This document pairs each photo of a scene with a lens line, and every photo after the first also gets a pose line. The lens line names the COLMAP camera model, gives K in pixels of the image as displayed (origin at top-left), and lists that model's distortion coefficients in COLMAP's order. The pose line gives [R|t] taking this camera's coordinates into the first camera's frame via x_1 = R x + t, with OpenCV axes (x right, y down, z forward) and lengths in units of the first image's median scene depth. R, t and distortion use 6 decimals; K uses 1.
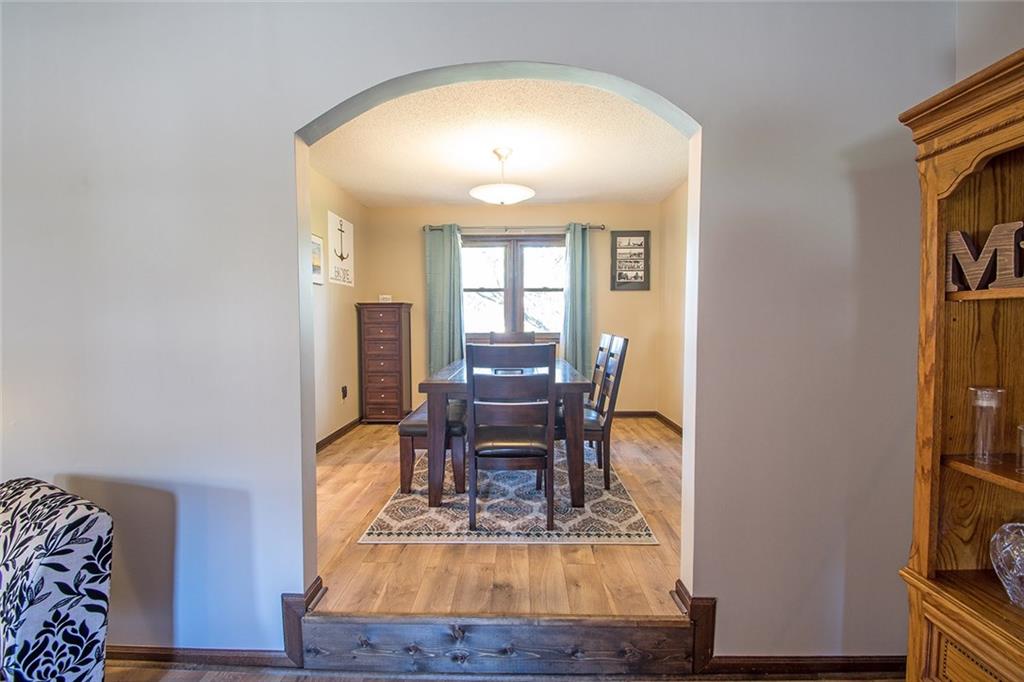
lens RADIAL K [[453.2, 0, 507.3], [0, 453.2, 340.2], [0, 0, 1]] dist [0.010493, -0.014318]
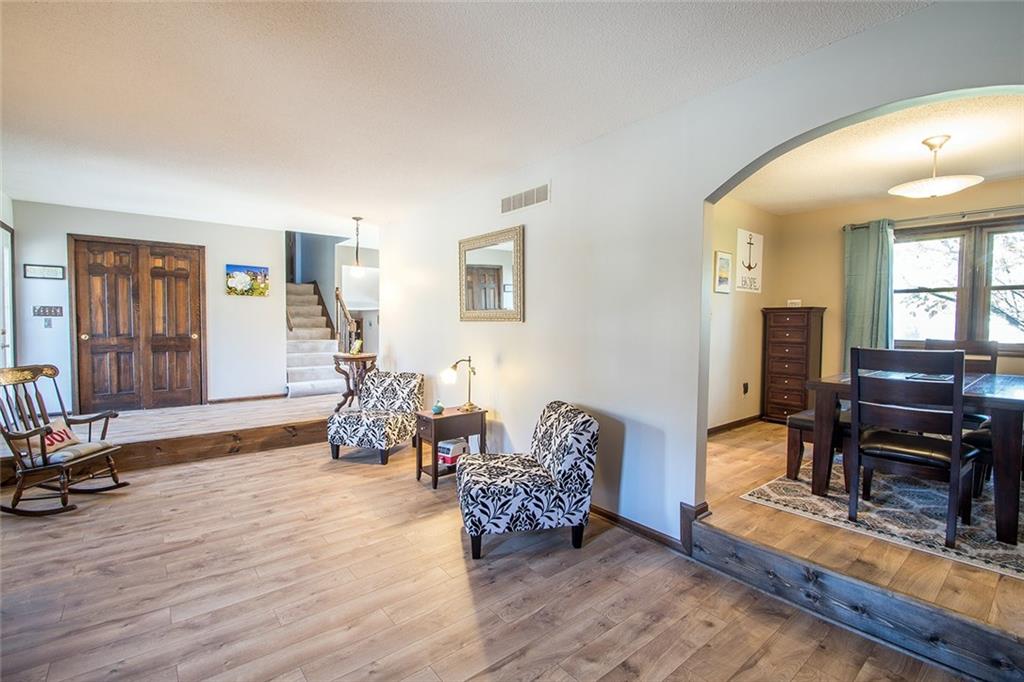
lens RADIAL K [[453.2, 0, 507.3], [0, 453.2, 340.2], [0, 0, 1]] dist [0.010493, -0.014318]
pose [[0.651286, 0.040530, -0.757750, 0.180854], [-0.045025, 0.998877, 0.014728, 0.011872], [0.757496, 0.024526, 0.652379, -0.315882]]
